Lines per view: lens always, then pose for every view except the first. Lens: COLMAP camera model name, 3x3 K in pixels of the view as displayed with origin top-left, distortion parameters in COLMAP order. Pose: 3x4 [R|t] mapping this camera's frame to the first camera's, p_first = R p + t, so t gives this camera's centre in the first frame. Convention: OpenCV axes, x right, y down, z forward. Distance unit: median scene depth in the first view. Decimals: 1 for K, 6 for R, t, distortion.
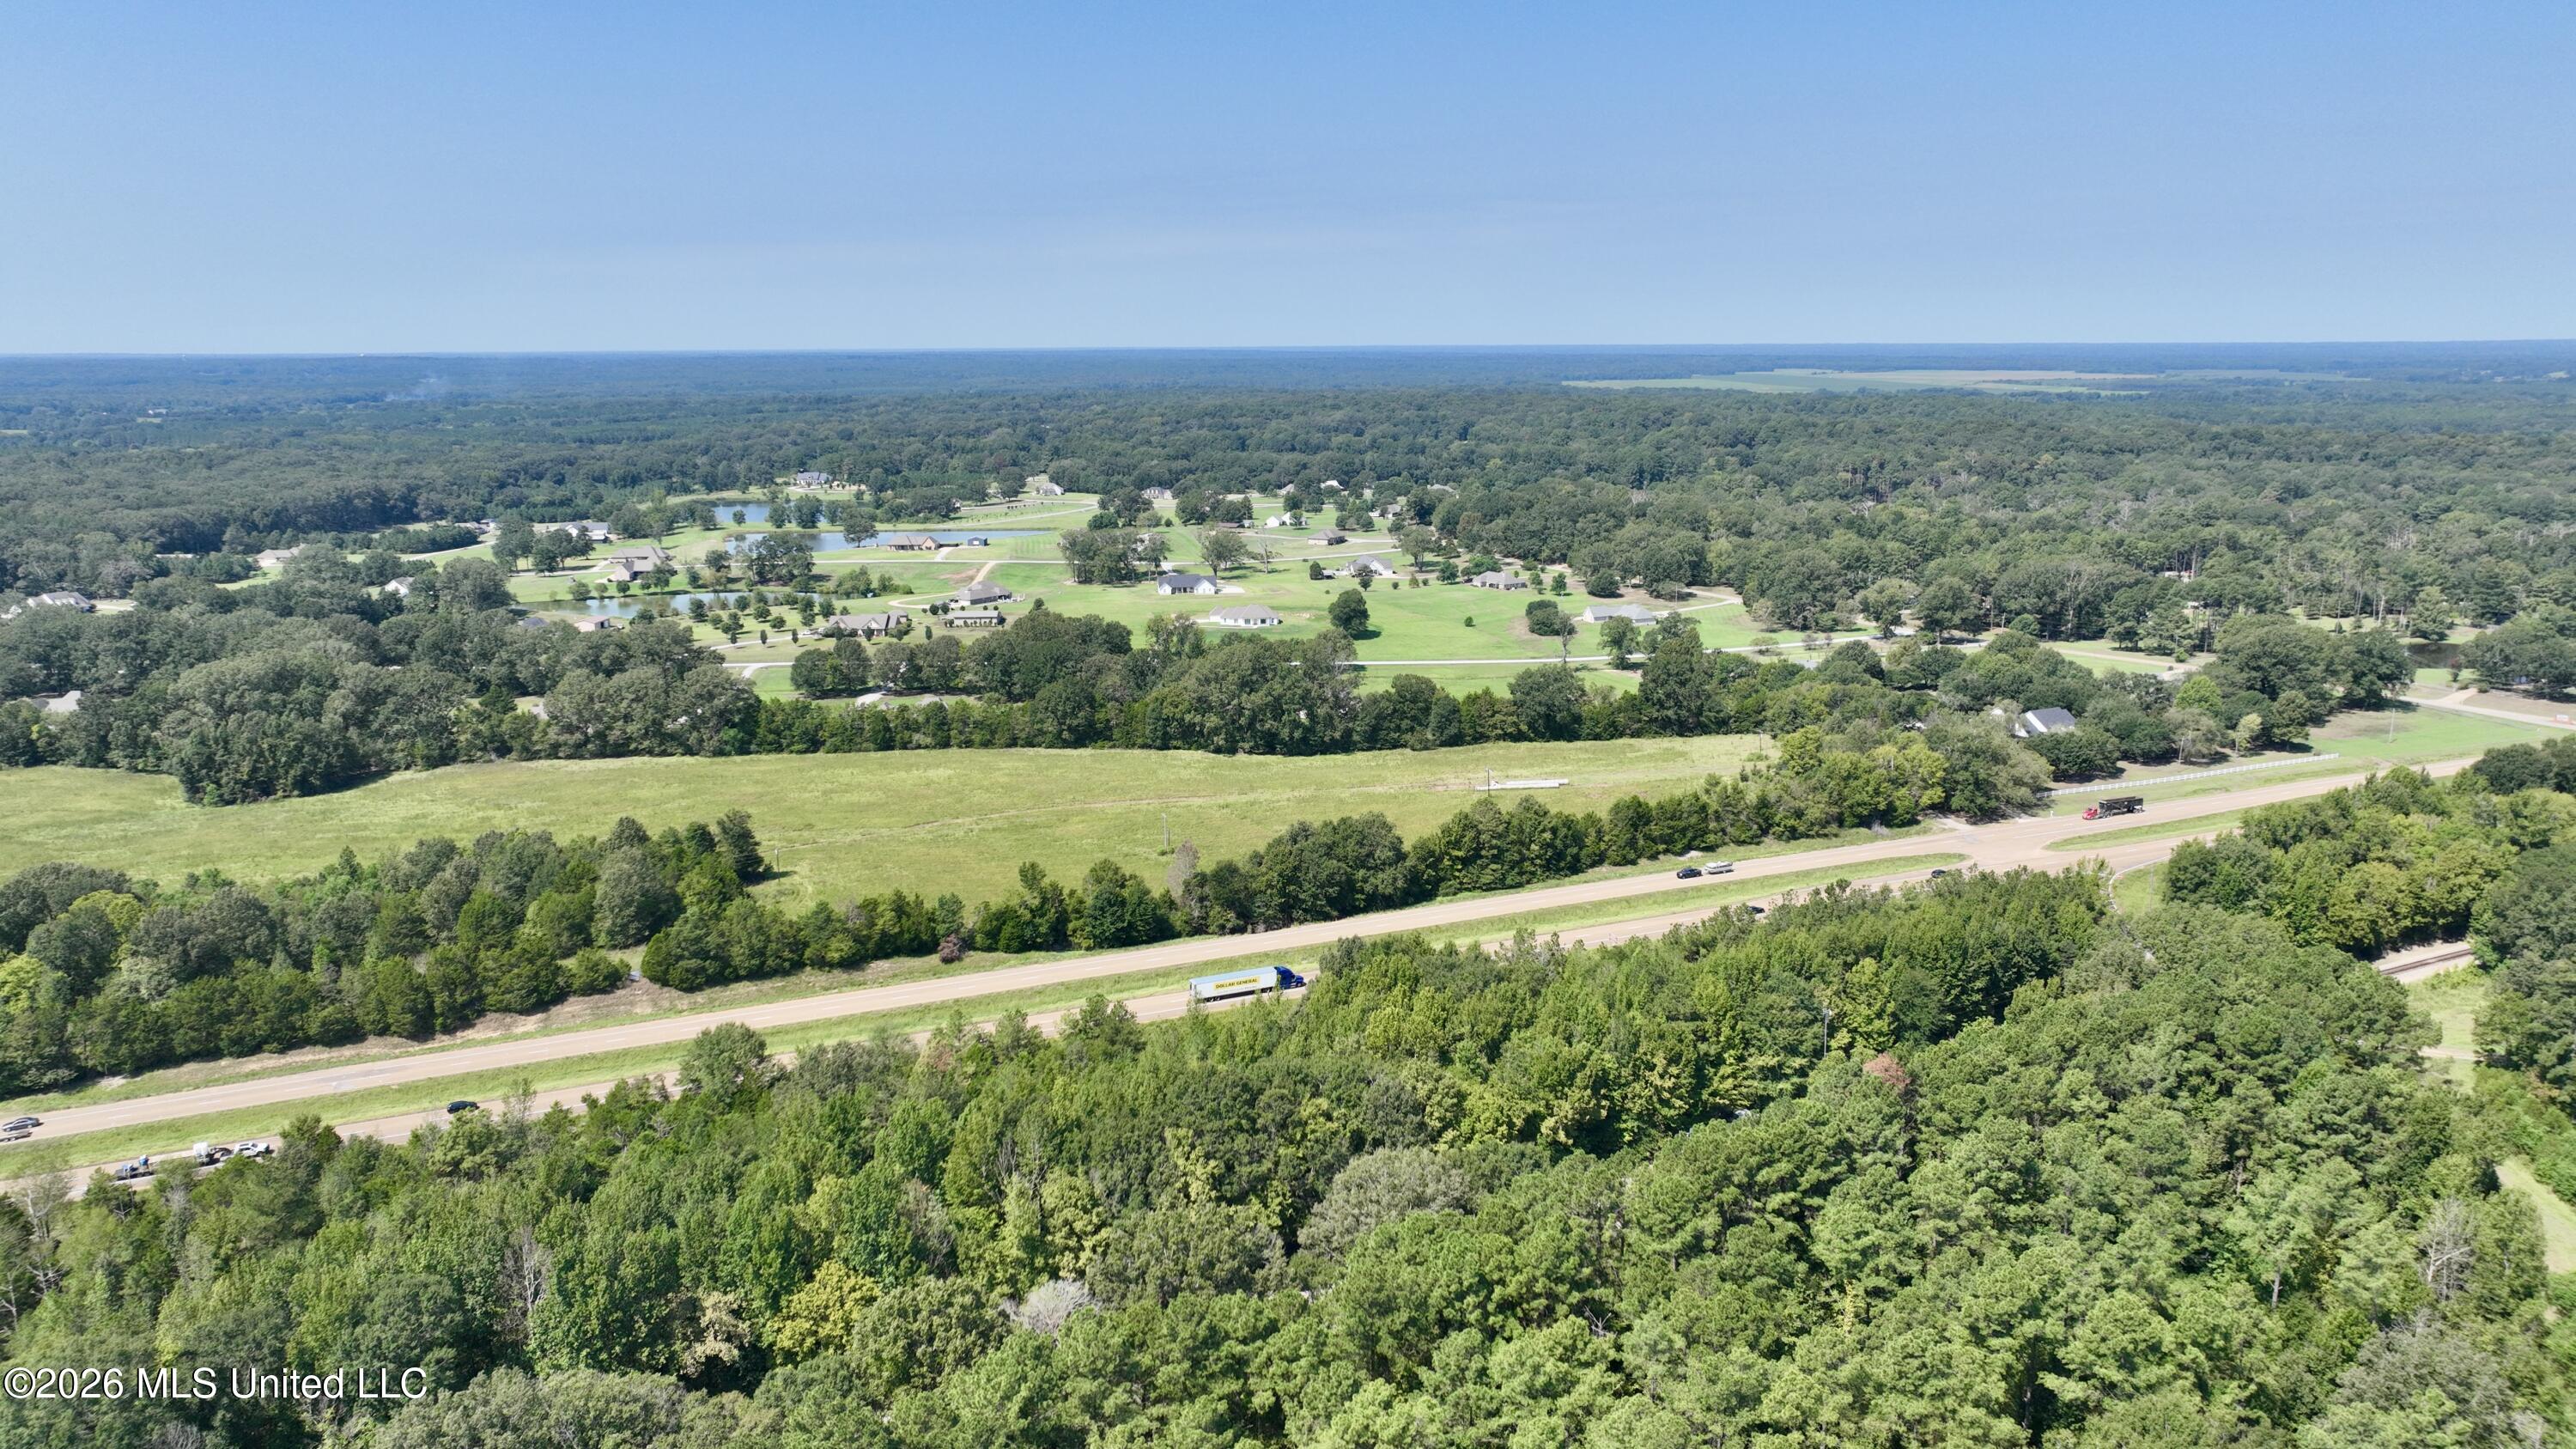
lens RADIAL K [[1810.1, 0, 1300.2], [0, 1810.1, 717.2], [0, 0, 1]] dist [0.002004, 0.019568]
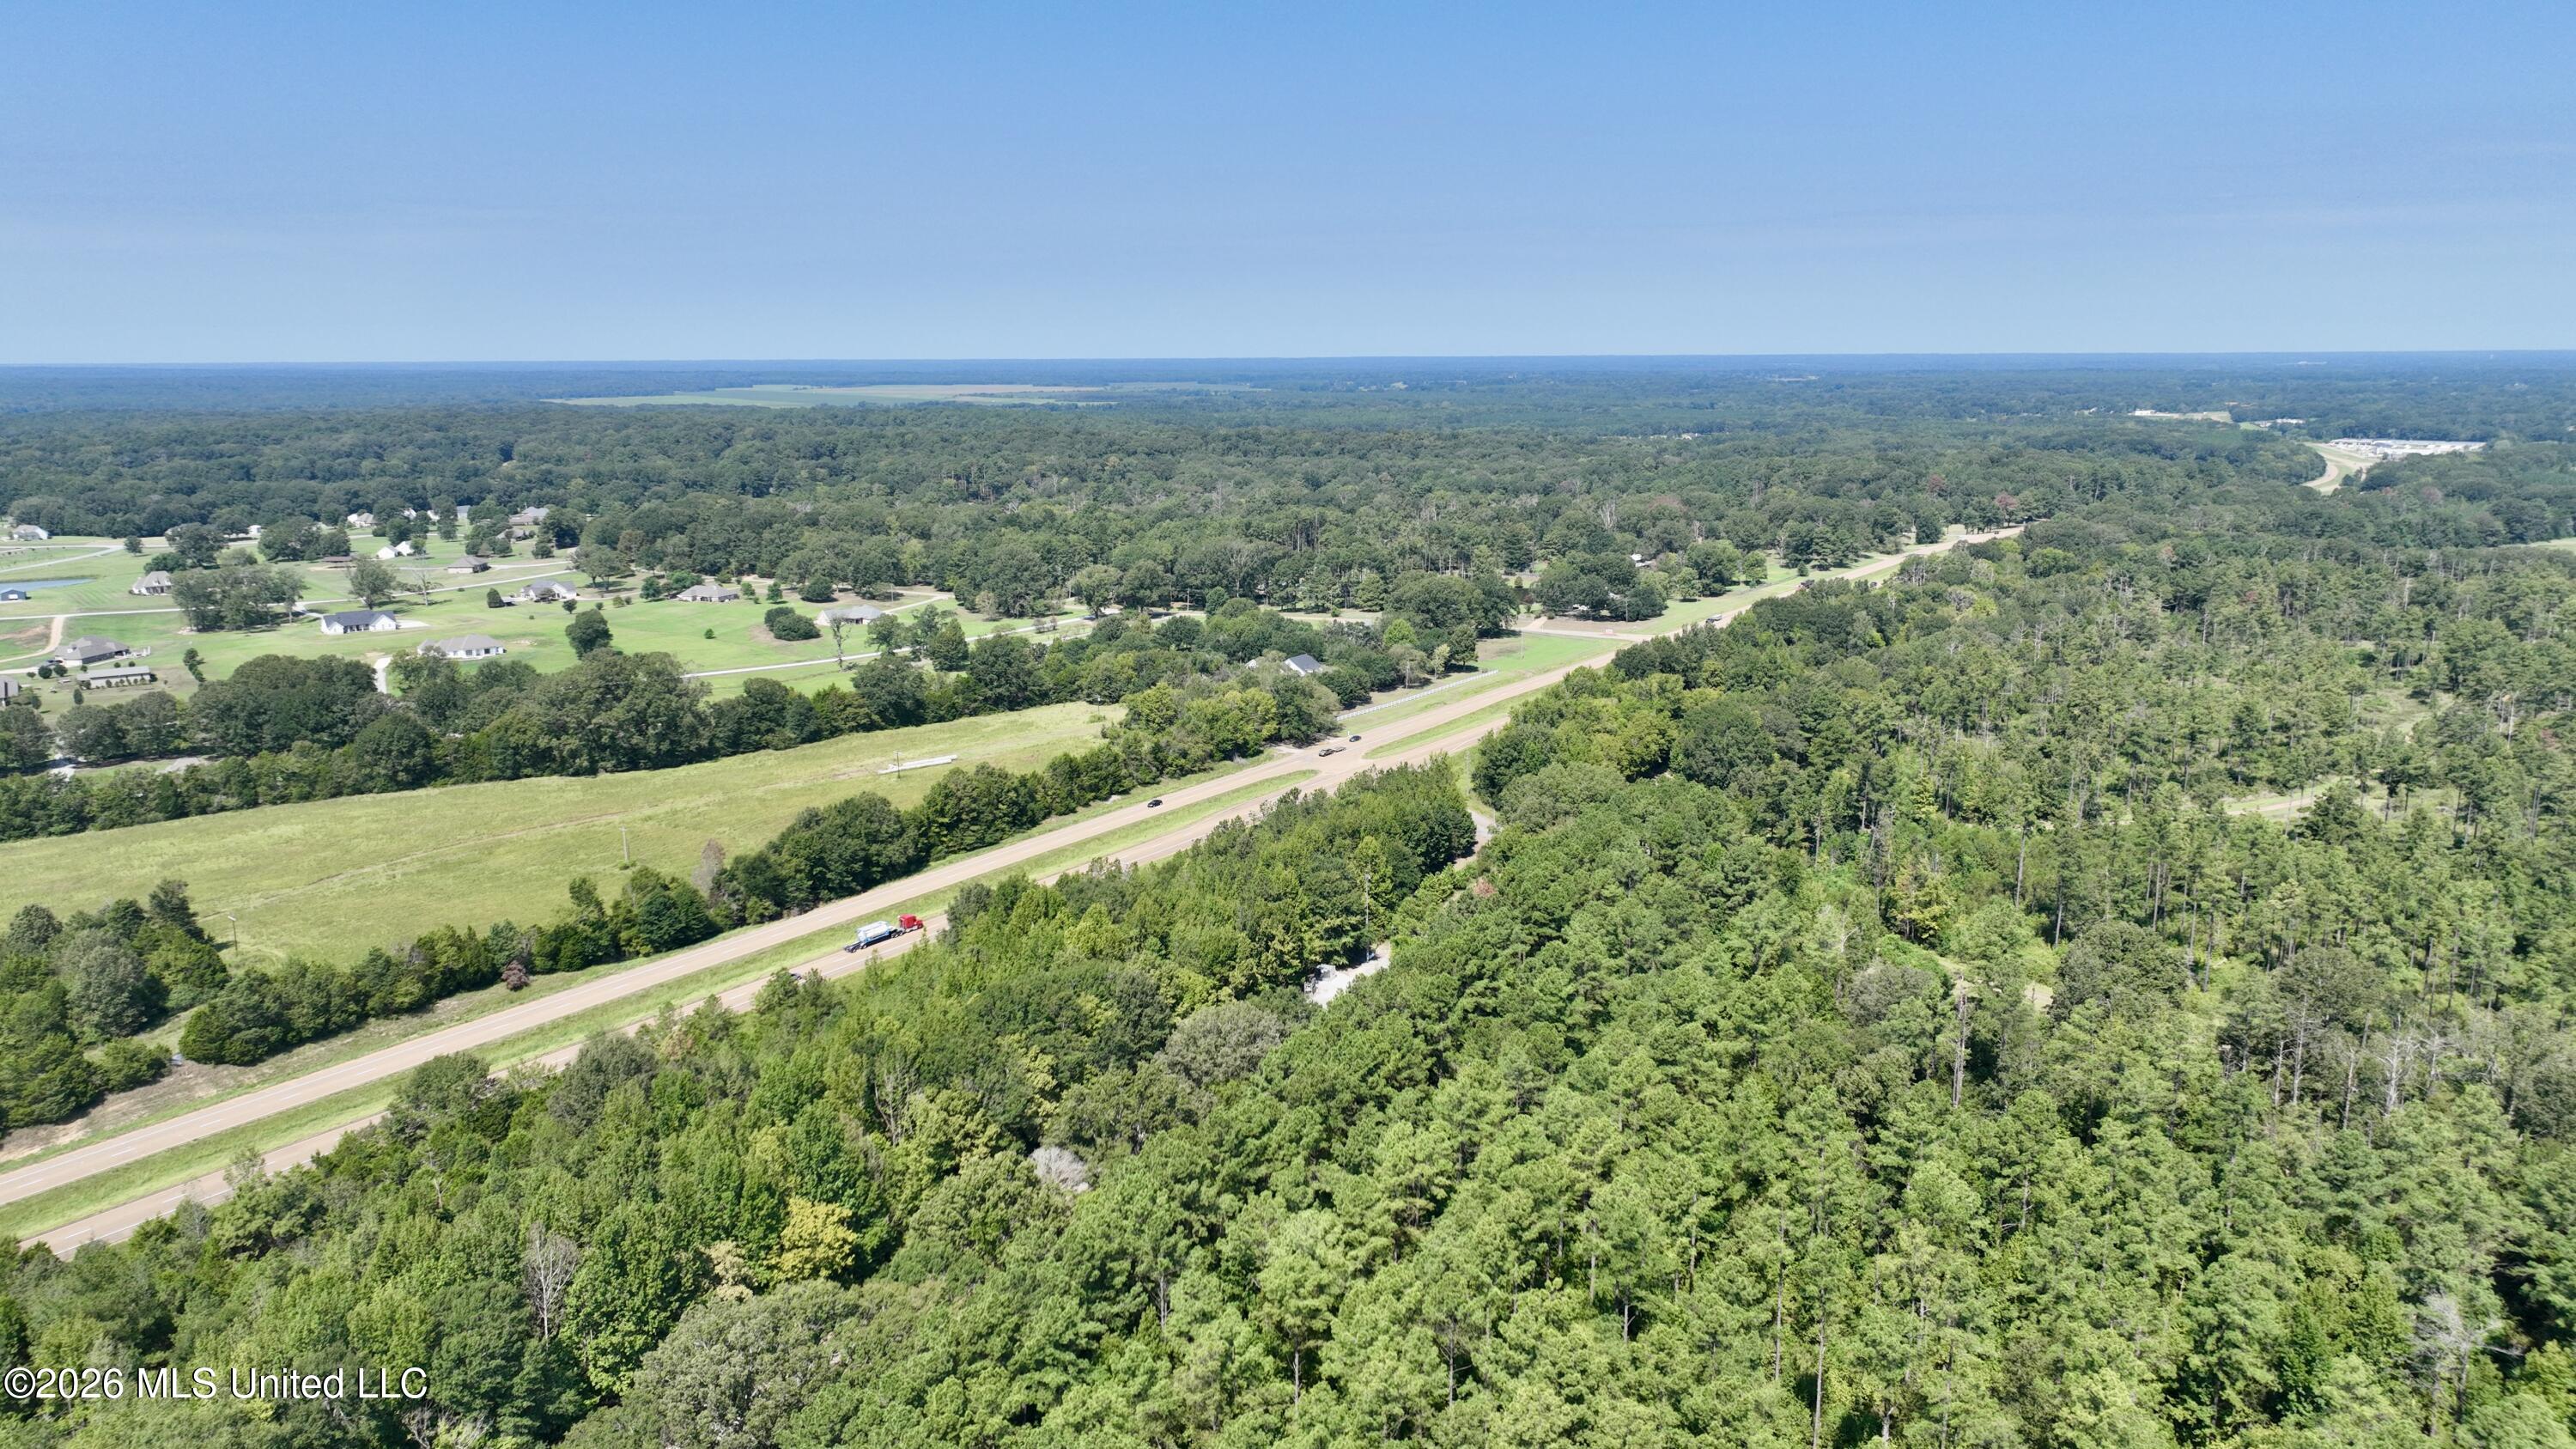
lens RADIAL K [[1810.1, 0, 1300.2], [0, 1810.1, 717.2], [0, 0, 1]] dist [0.002004, 0.019568]
pose [[0.849039, -0.104443, 0.517904, -0.219822], [0.108858, 0.993815, 0.021957, 0.009584], [-0.516994, 0.037736, 0.855157, -0.039430]]
